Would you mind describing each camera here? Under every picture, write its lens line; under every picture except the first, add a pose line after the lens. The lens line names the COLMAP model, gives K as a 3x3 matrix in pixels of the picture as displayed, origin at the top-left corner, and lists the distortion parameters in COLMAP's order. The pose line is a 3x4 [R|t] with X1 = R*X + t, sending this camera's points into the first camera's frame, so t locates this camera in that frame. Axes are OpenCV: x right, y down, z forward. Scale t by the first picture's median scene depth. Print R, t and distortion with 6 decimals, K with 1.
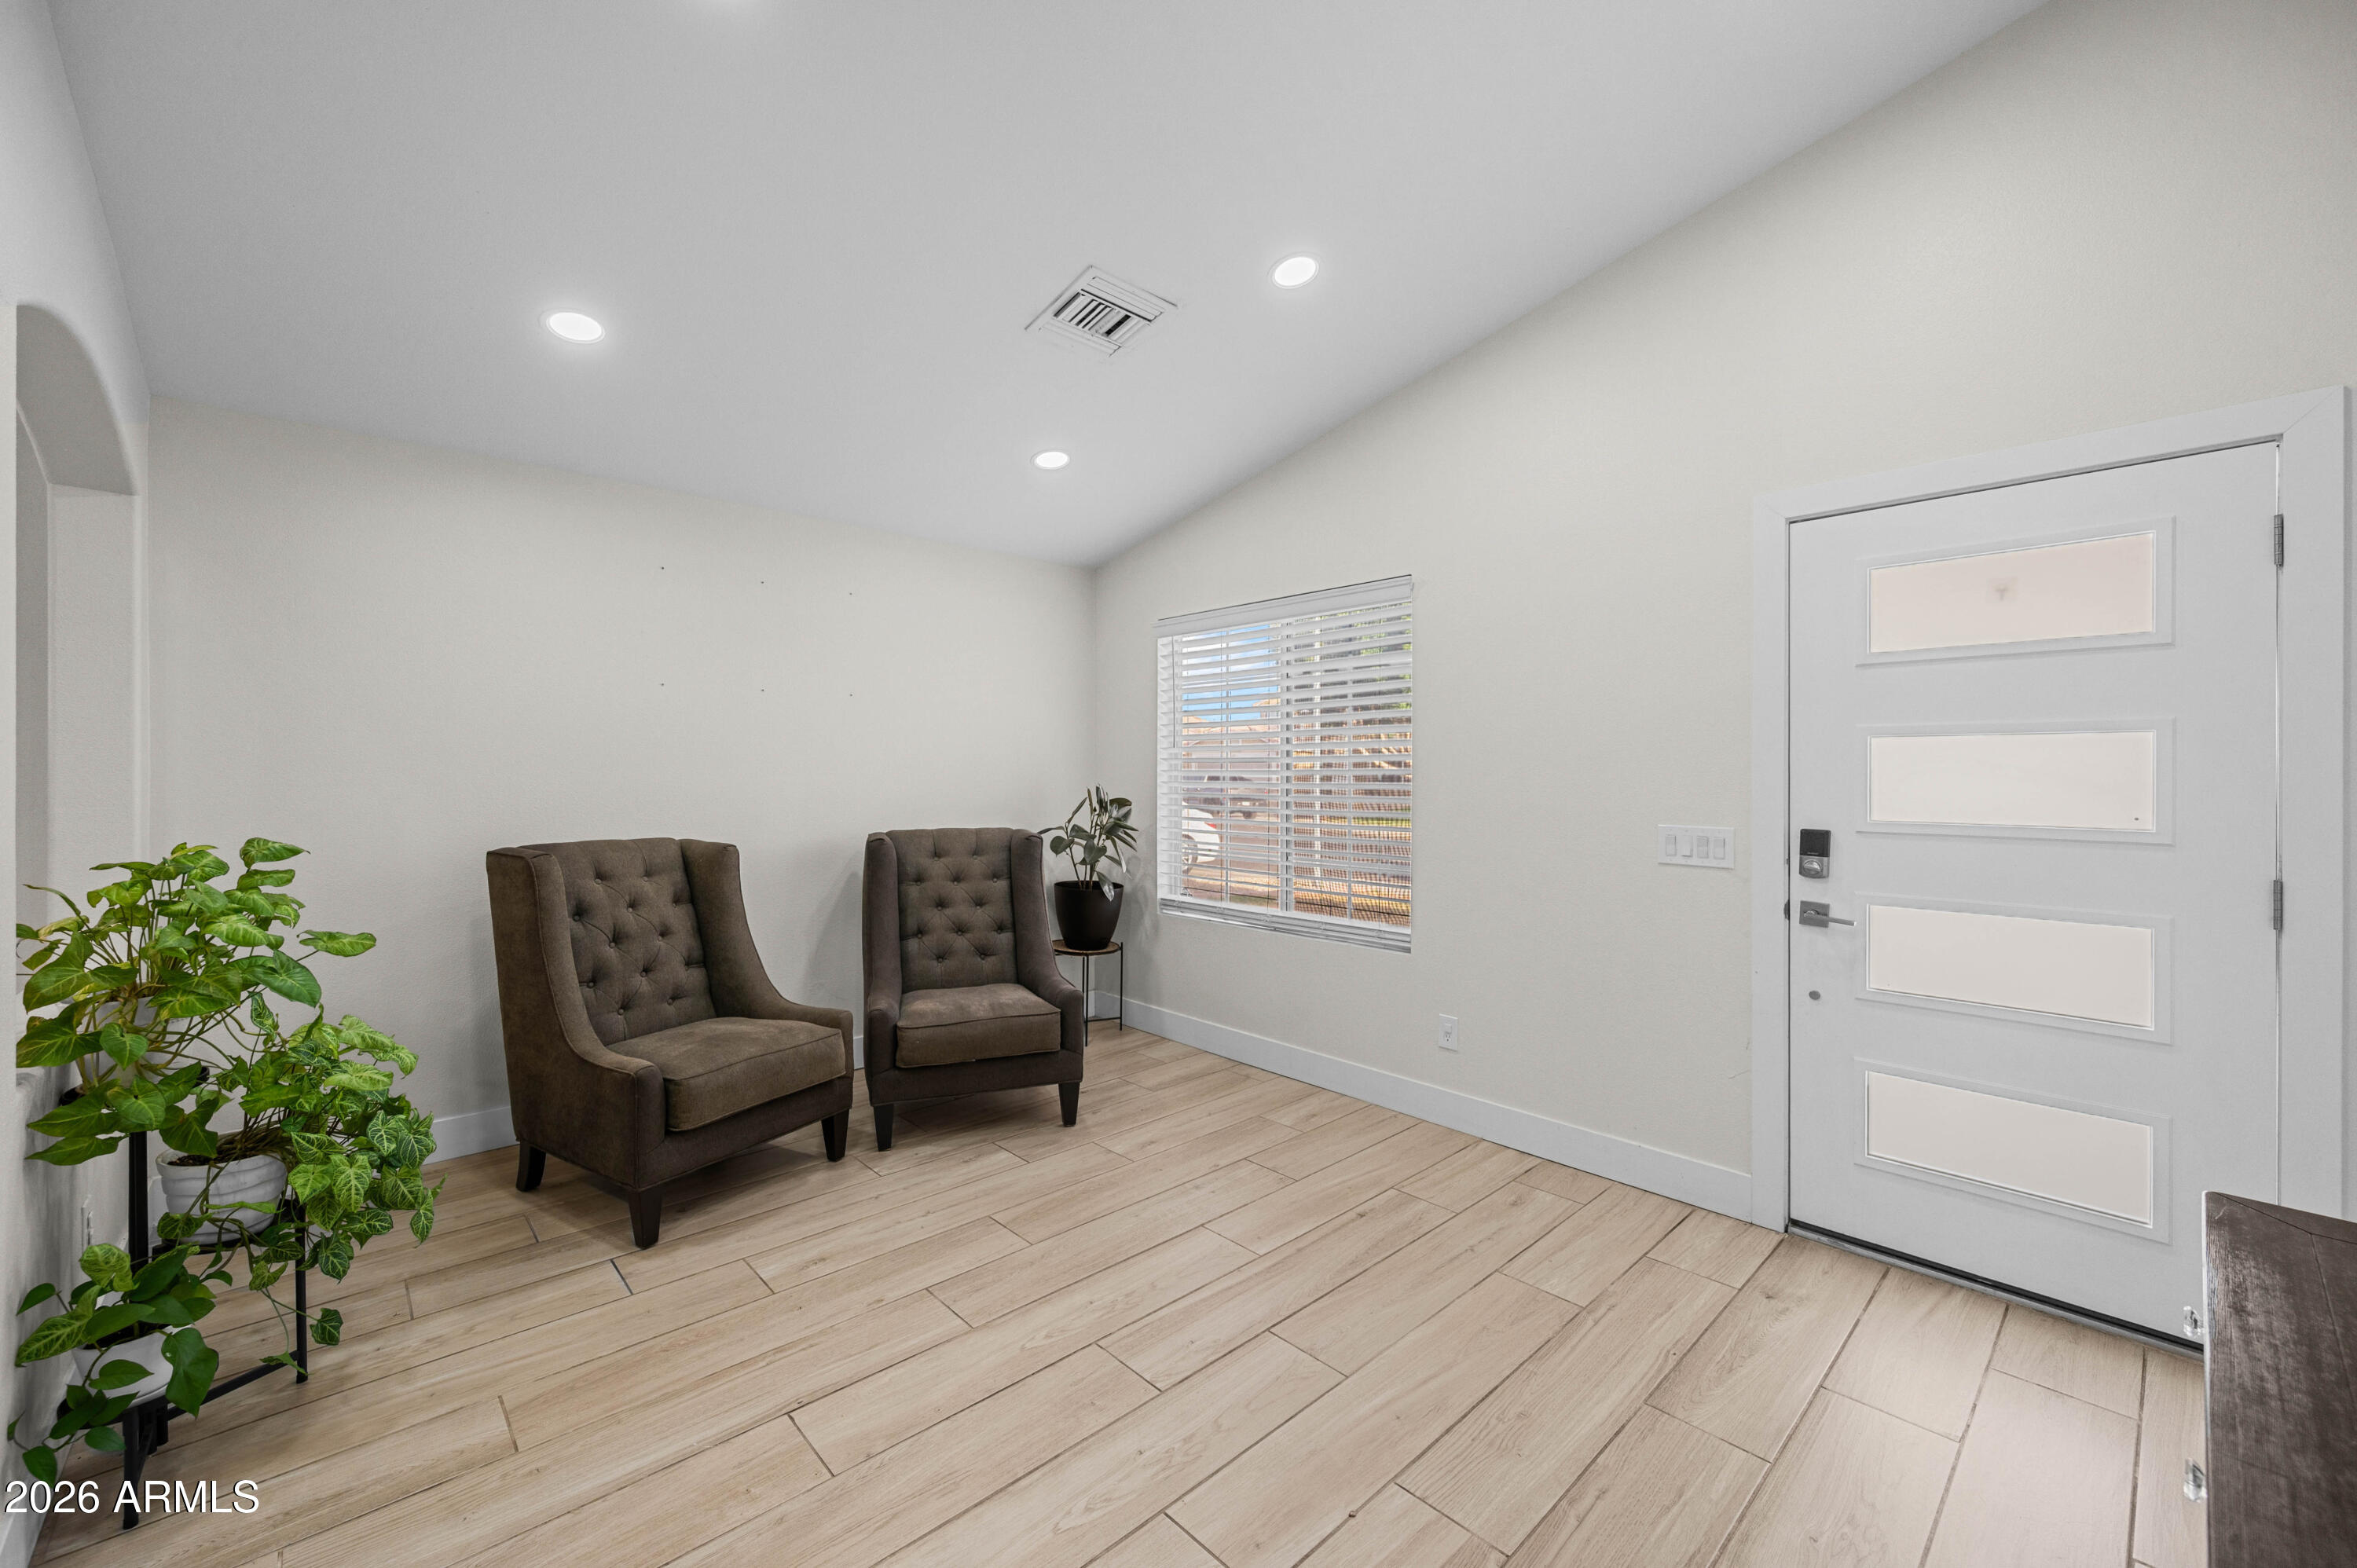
lens RADIAL K [[943.0, 0, 1193.0], [0, 943.0, 755.1], [0, 0, 1]] dist [0.002839, 0.000031]
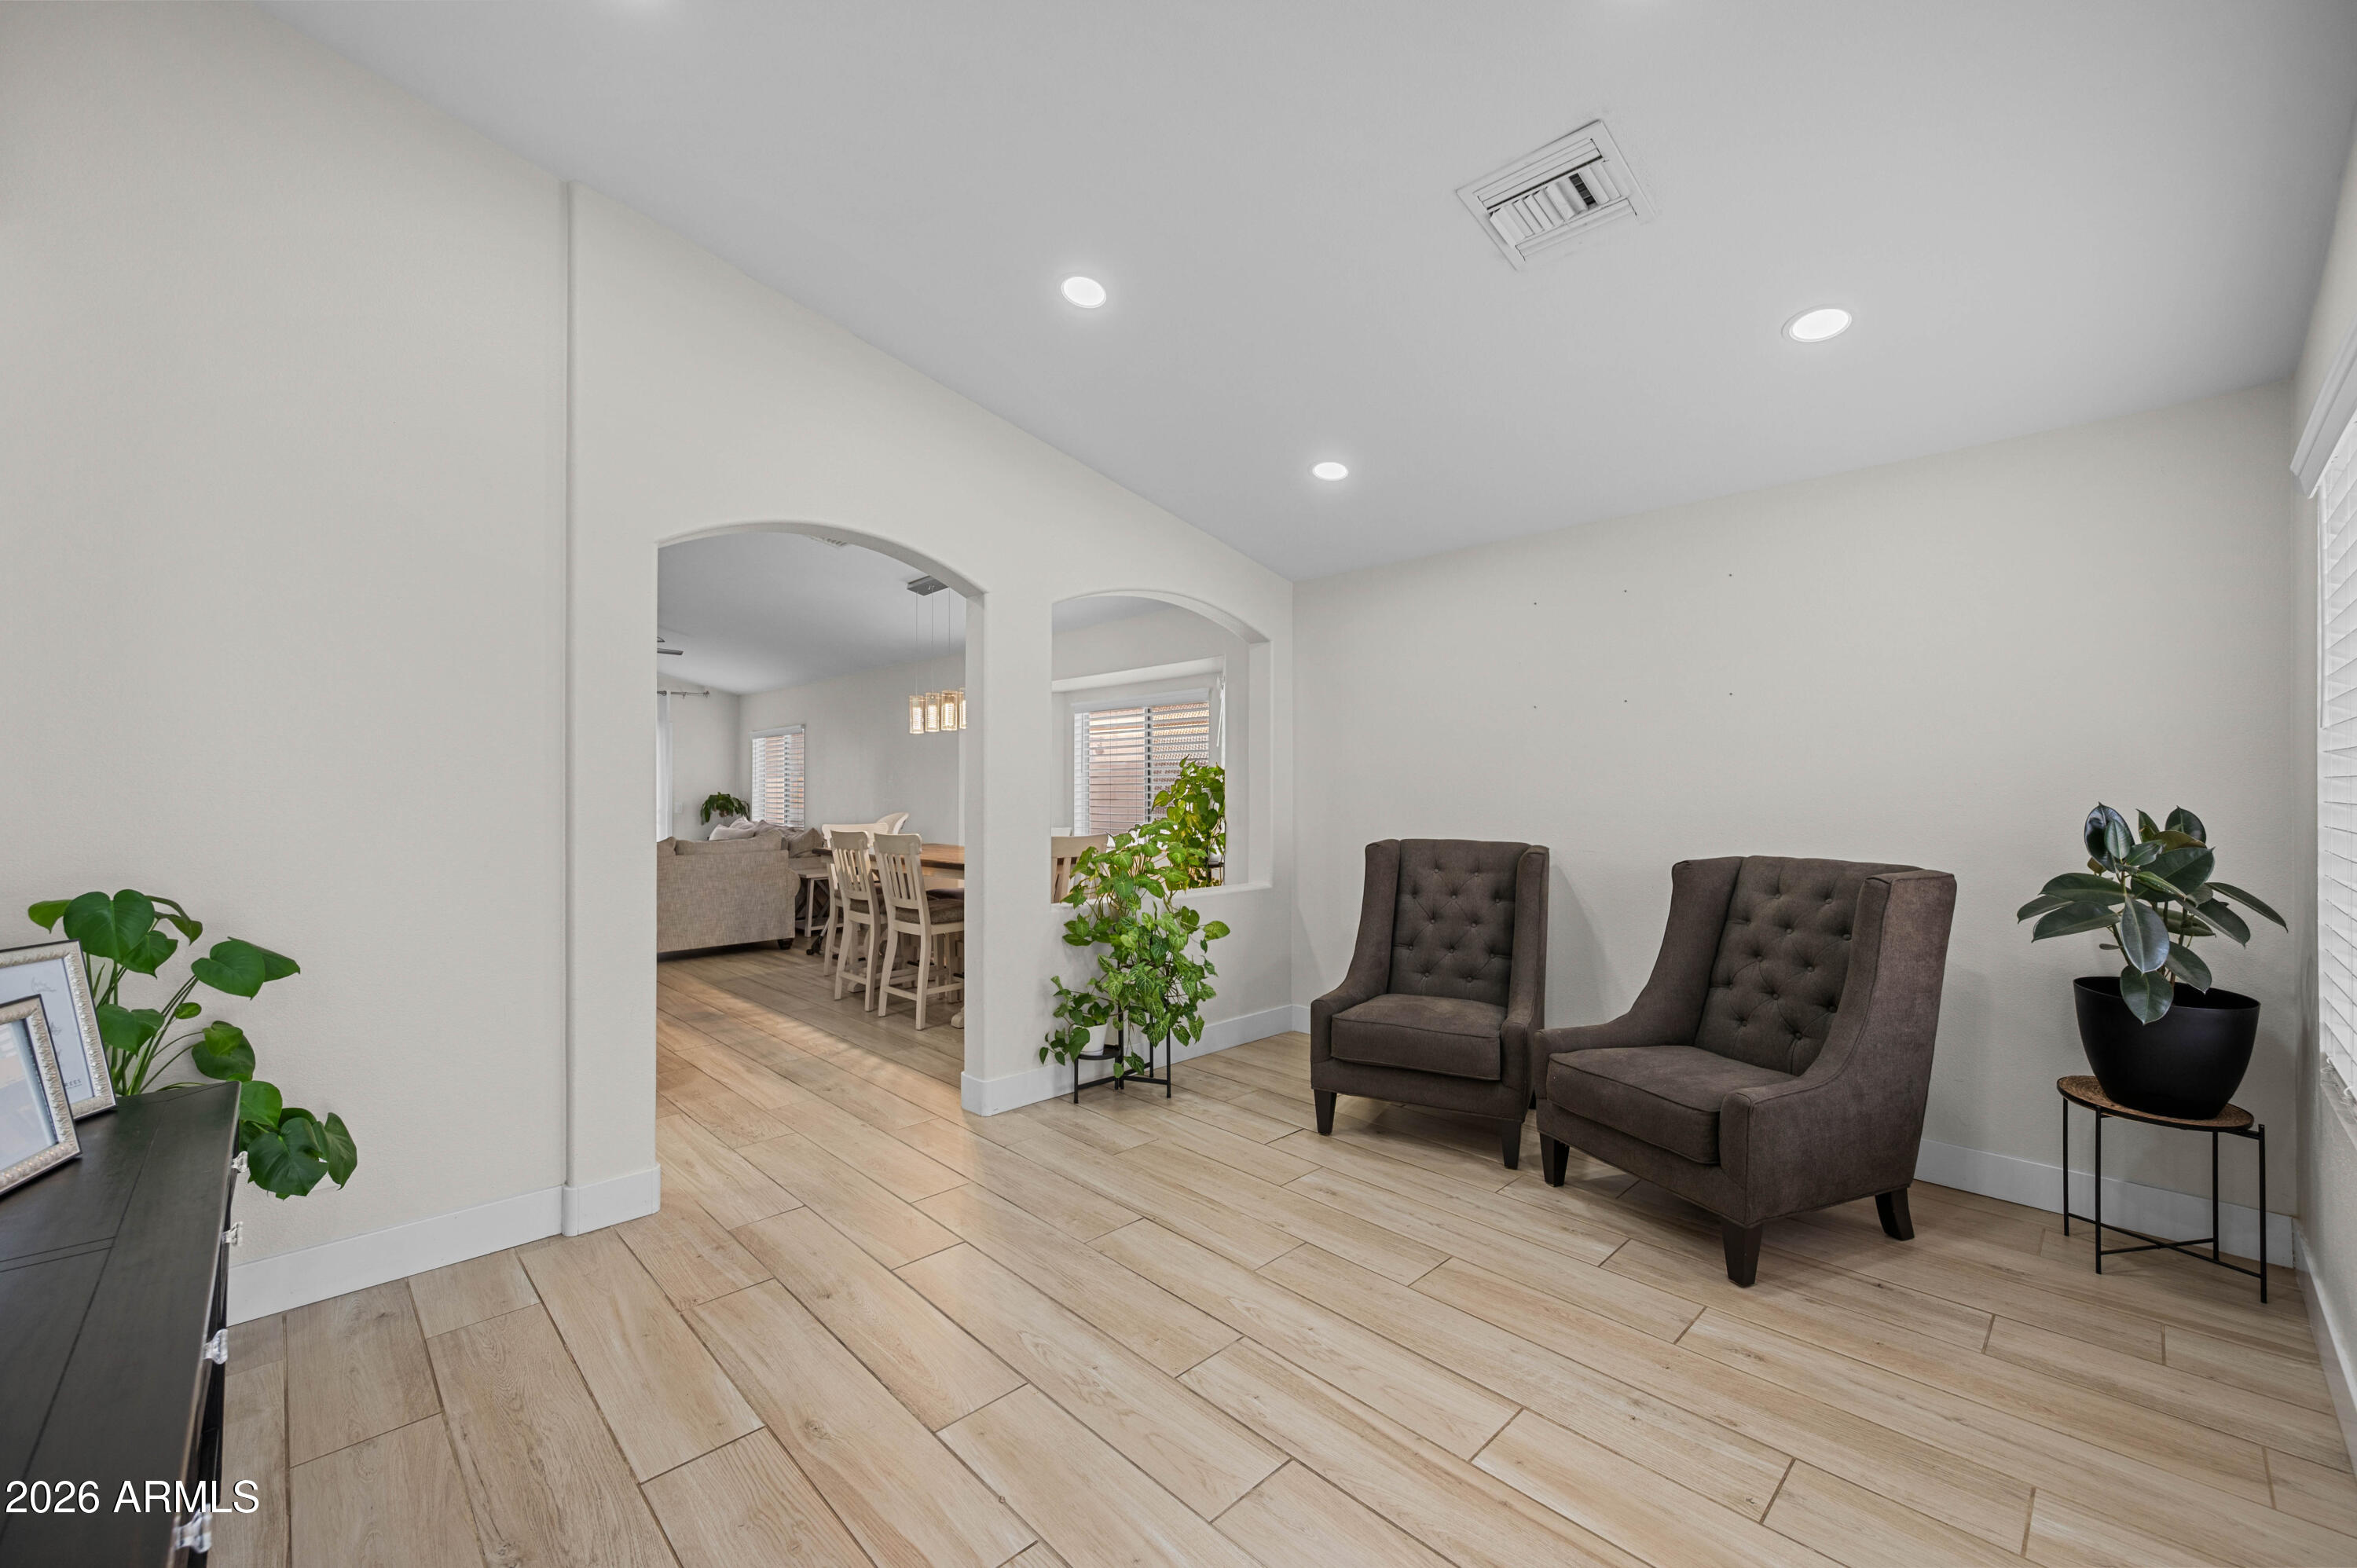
lens RADIAL K [[951.5, 0, 1158.6], [0, 951.5, 741.5], [0, 0, 1]] dist [-0.001119, -0.000221]
pose [[-0.002311, -0.047745, -0.998857, 0.736711], [0.012974, 0.998774, -0.047771, 0.018905], [0.999913, -0.013069, -0.001688, 0.702559]]
